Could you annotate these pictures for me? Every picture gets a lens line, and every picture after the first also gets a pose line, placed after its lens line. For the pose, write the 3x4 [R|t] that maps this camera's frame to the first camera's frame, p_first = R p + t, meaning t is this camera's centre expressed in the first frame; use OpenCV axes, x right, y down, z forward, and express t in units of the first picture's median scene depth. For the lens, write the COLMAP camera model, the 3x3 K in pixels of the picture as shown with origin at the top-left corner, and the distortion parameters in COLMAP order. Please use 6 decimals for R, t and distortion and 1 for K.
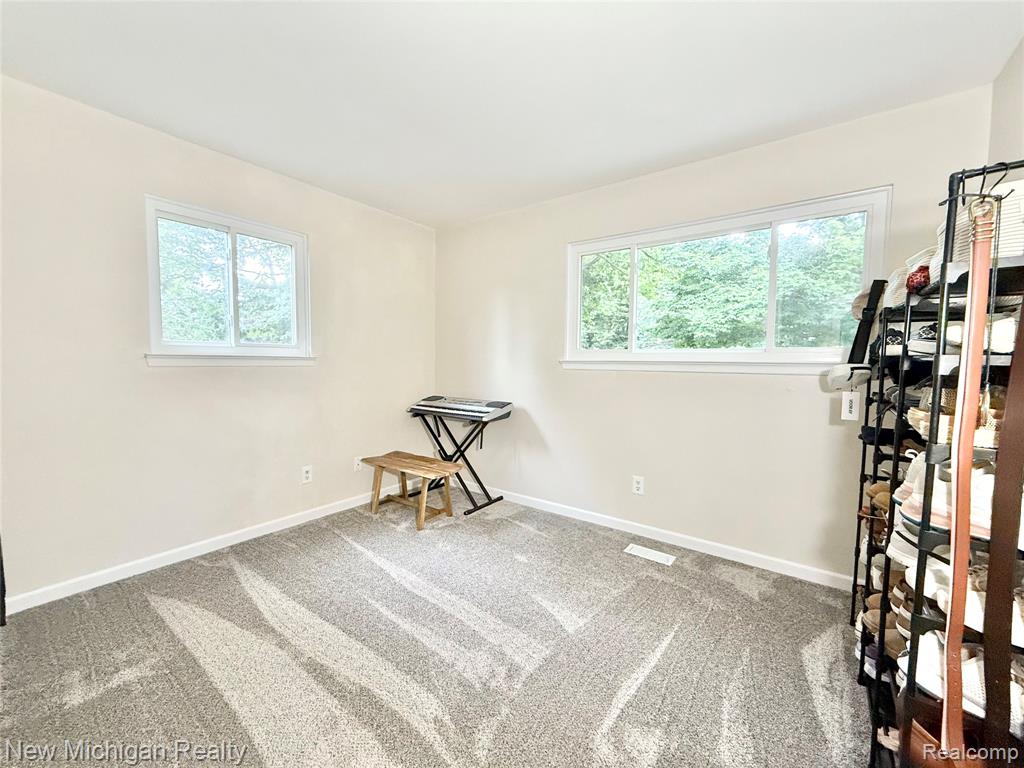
lens RADIAL K [[406.0, 0, 512.0], [0, 406.0, 384.0], [0, 0, 1]] dist [0.000325, 0.000045]
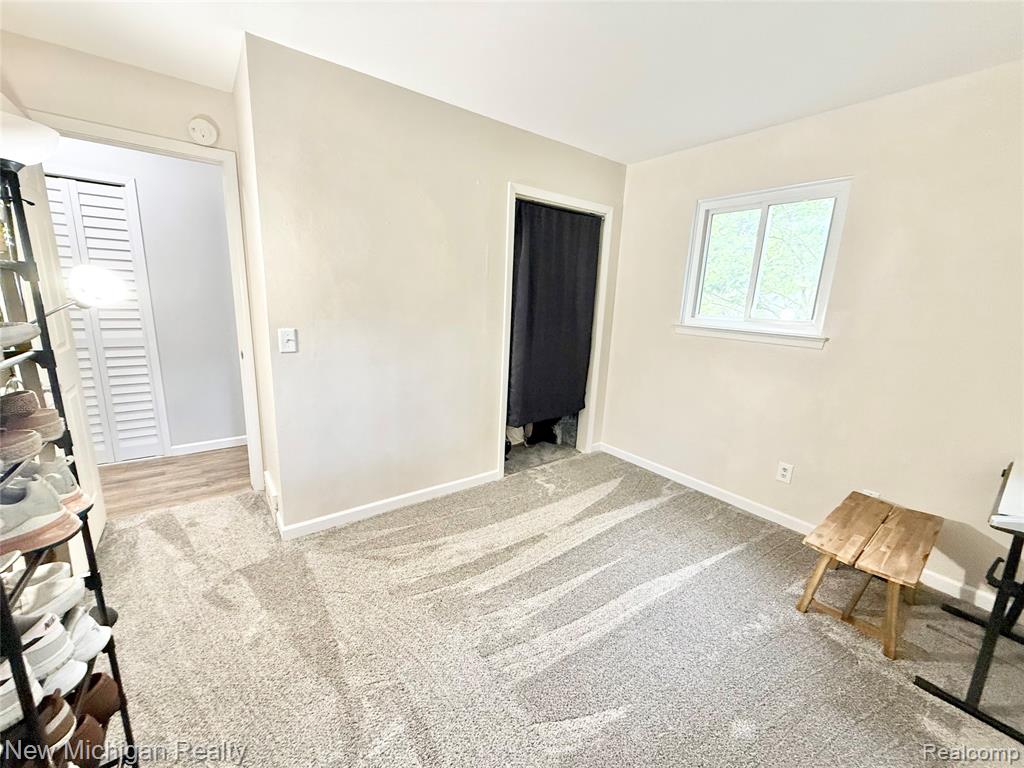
lens RADIAL K [[406.0, 0, 512.0], [0, 406.0, 384.0], [0, 0, 1]] dist [0.000325, 0.000045]
pose [[-0.288984, 0.177266, -0.940779, 0.481281], [-0.099619, 0.971804, 0.213713, -0.094329], [0.952137, 0.155479, -0.263177, 0.693956]]
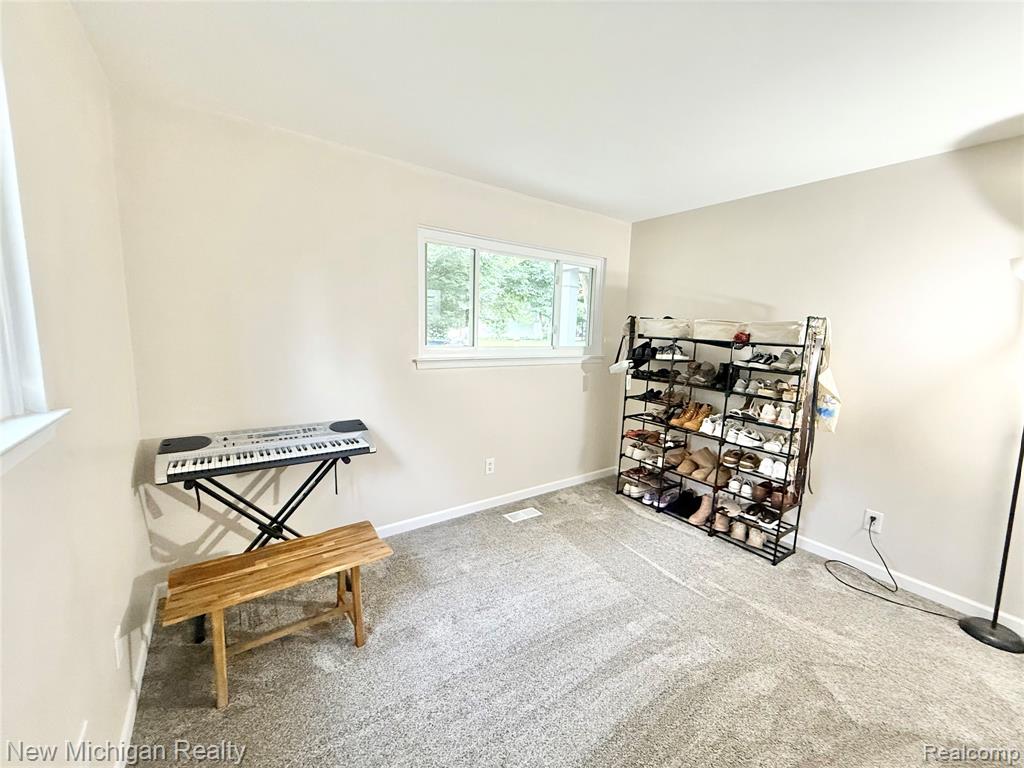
lens RADIAL K [[406.0, 0, 512.0], [0, 406.0, 384.0], [0, 0, 1]] dist [0.000325, 0.000045]
pose [[0.316812, -0.133064, 0.939108, -0.719169], [0.035897, 0.991083, 0.128319, -0.125140], [-0.947809, -0.006942, 0.318763, 0.586574]]
